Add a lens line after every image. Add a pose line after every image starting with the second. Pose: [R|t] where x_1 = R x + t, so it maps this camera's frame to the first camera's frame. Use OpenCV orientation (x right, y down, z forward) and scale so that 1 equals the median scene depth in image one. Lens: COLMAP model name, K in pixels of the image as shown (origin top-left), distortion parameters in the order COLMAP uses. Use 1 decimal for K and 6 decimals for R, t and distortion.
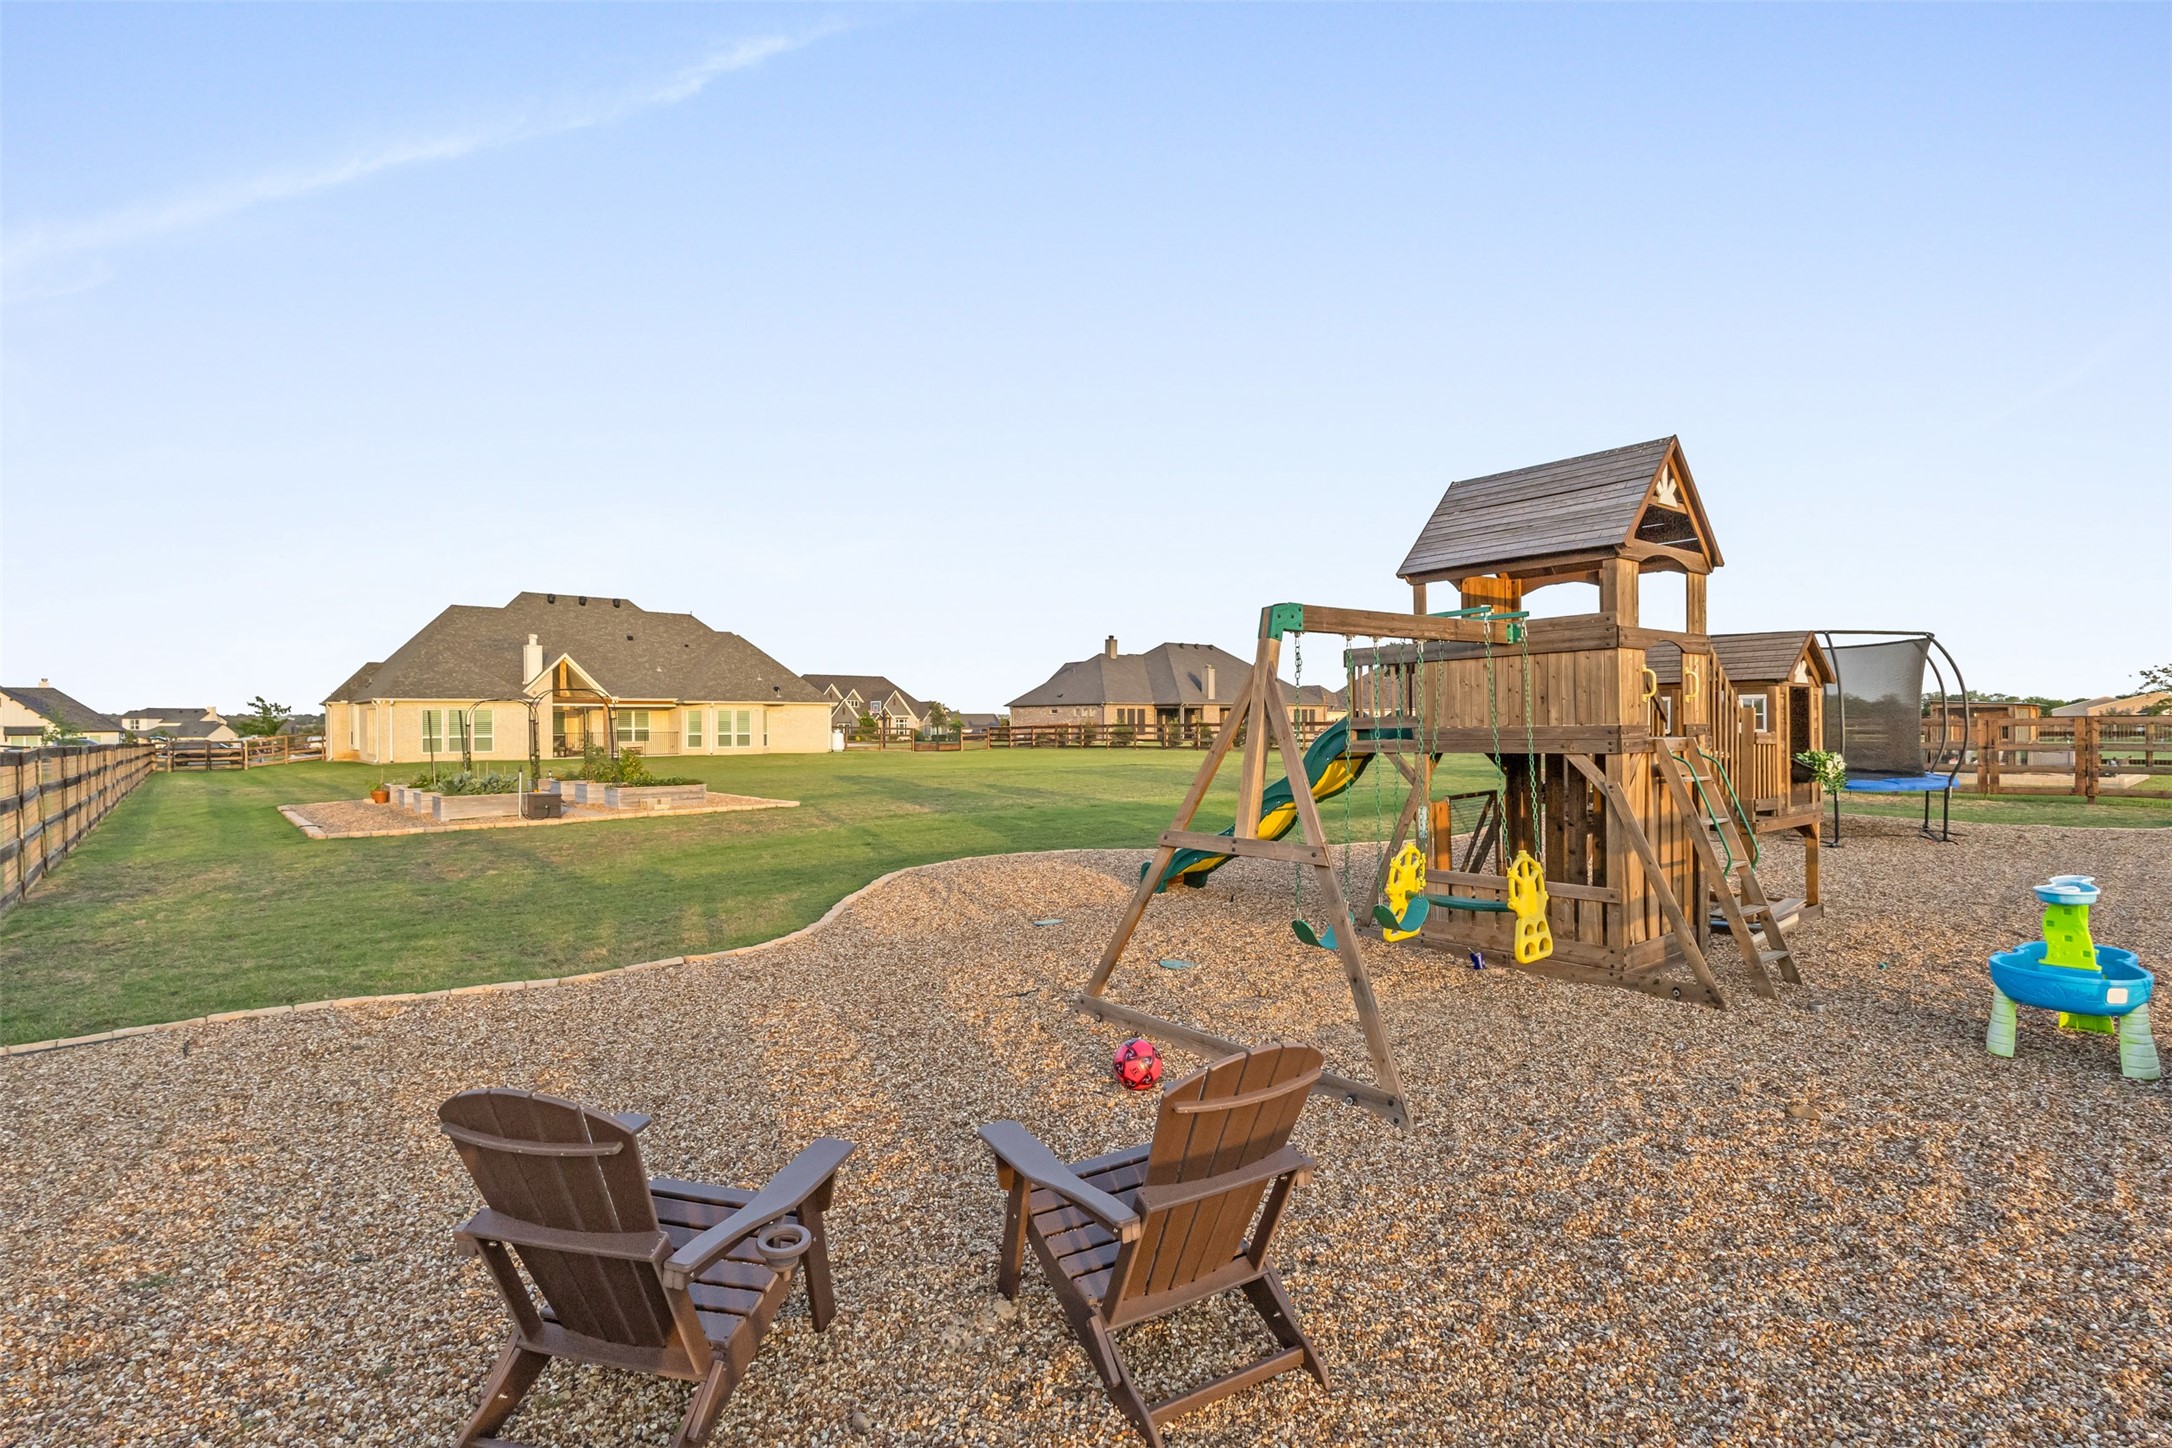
lens RADIAL K [[997.2, 0, 1081.3], [0, 997.2, 719.7], [0, 0, 1]] dist [-0.003463, -0.000375]
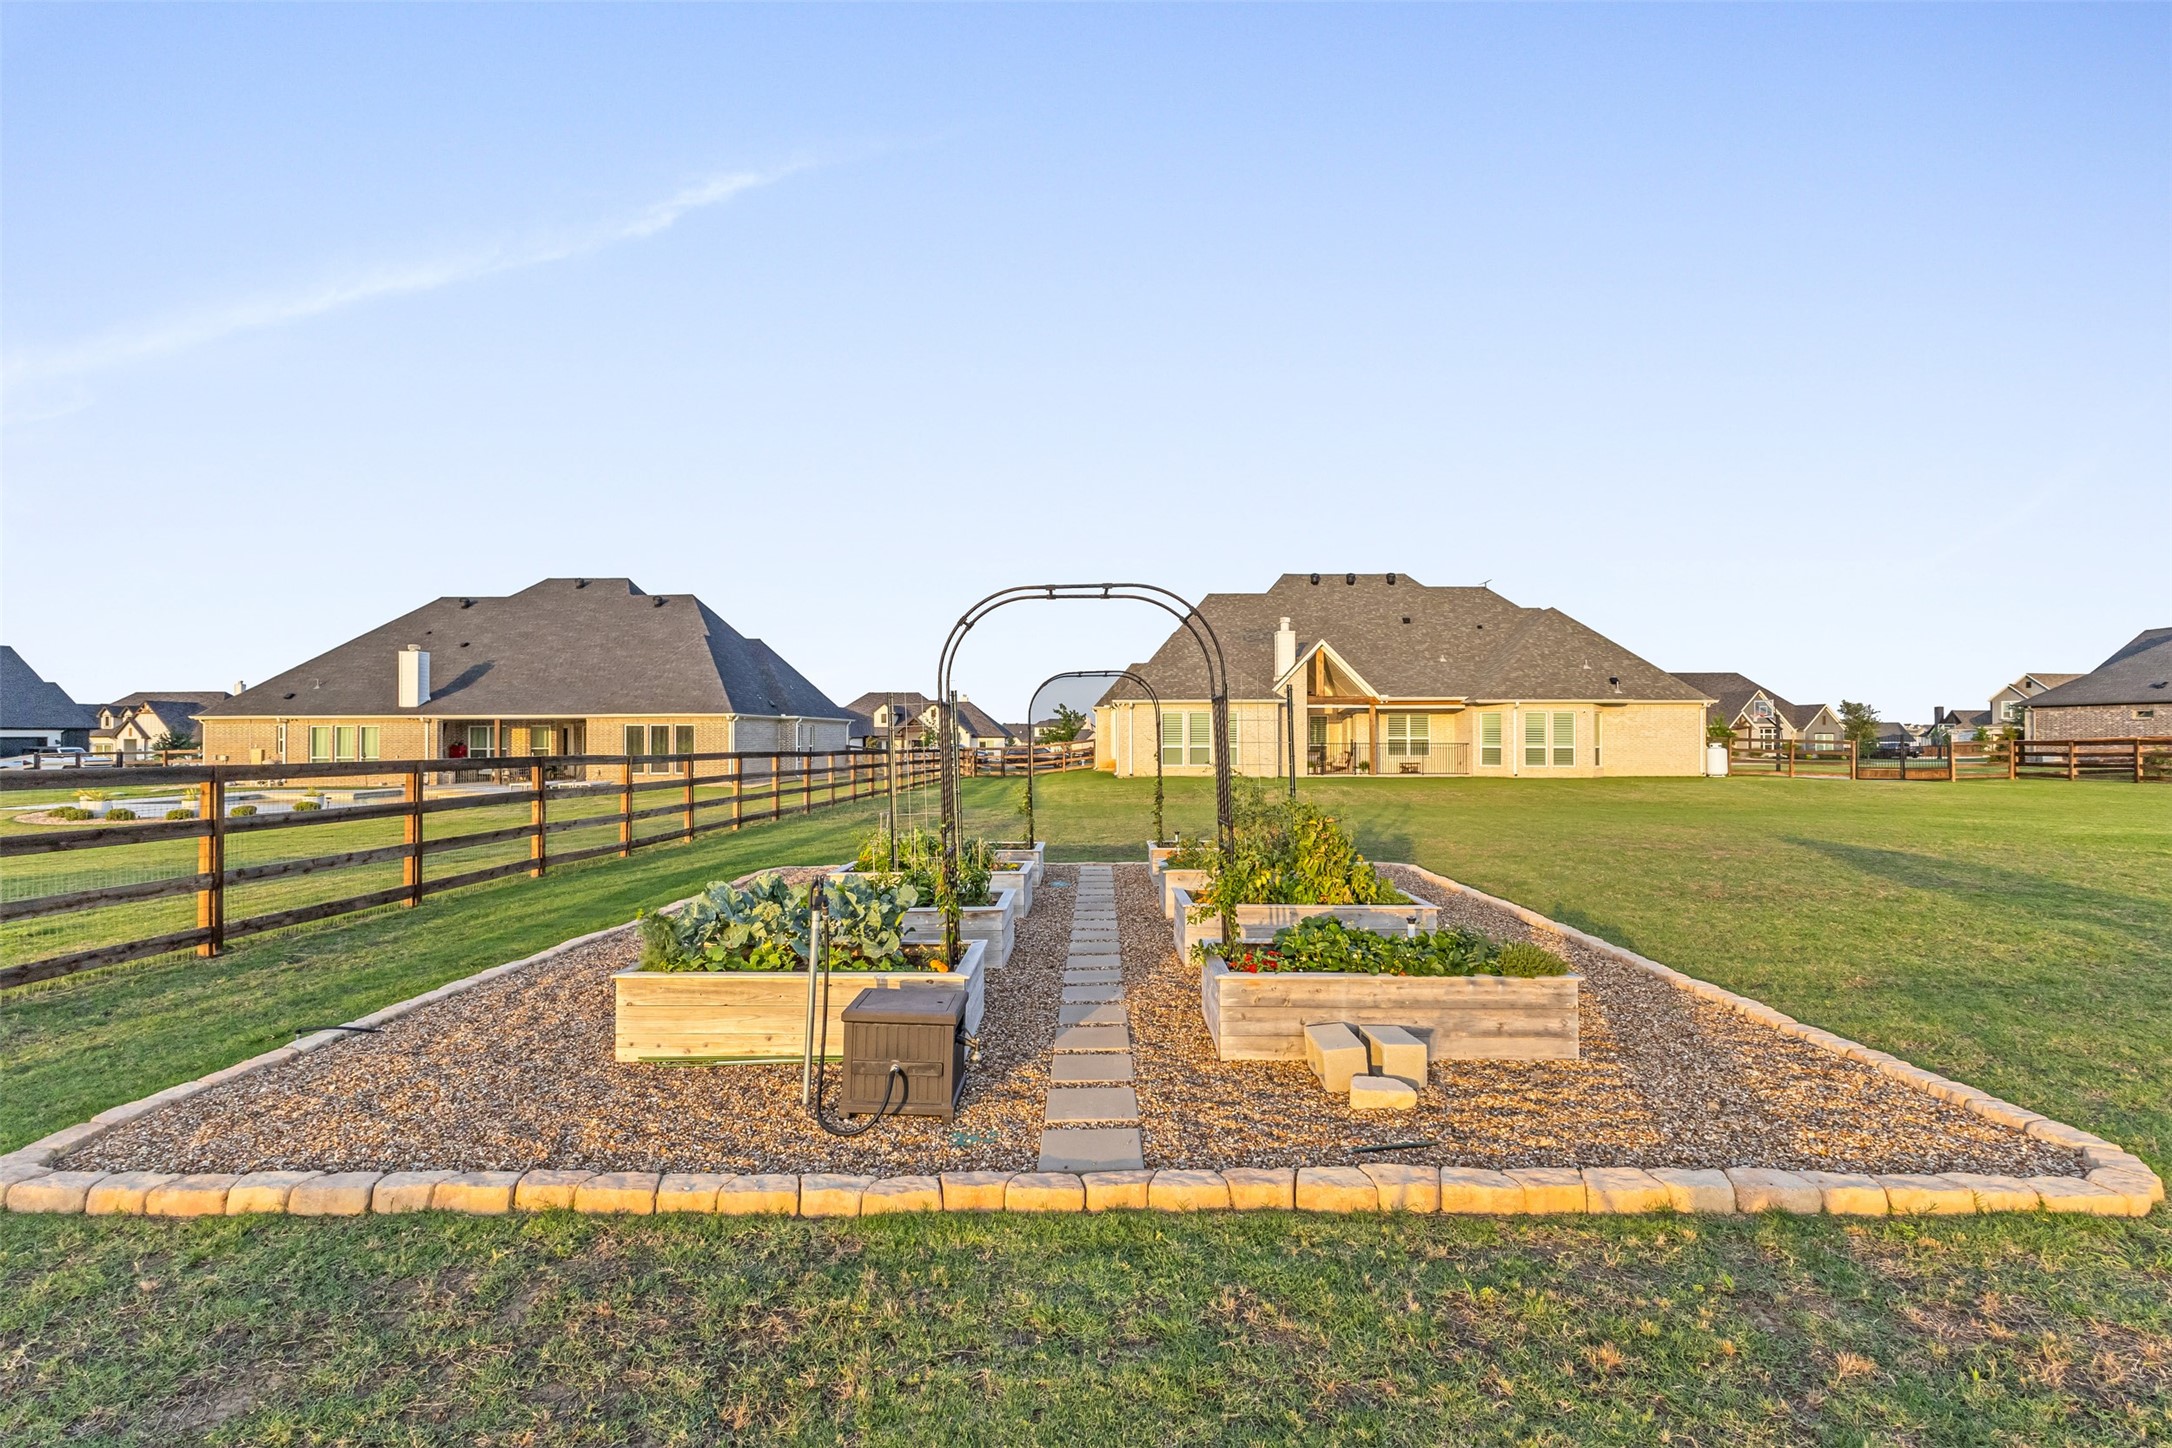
lens RADIAL K [[997.2, 0, 1086.5], [0, 997.2, 723.1], [0, 0, 1]] dist [-0.003463, -0.000375]
pose [[0.731047, -0.001213, -0.682326, -0.114689], [-0.003609, 0.999978, -0.005644, 0.002892], [0.682318, 0.006589, 0.731026, 0.285338]]
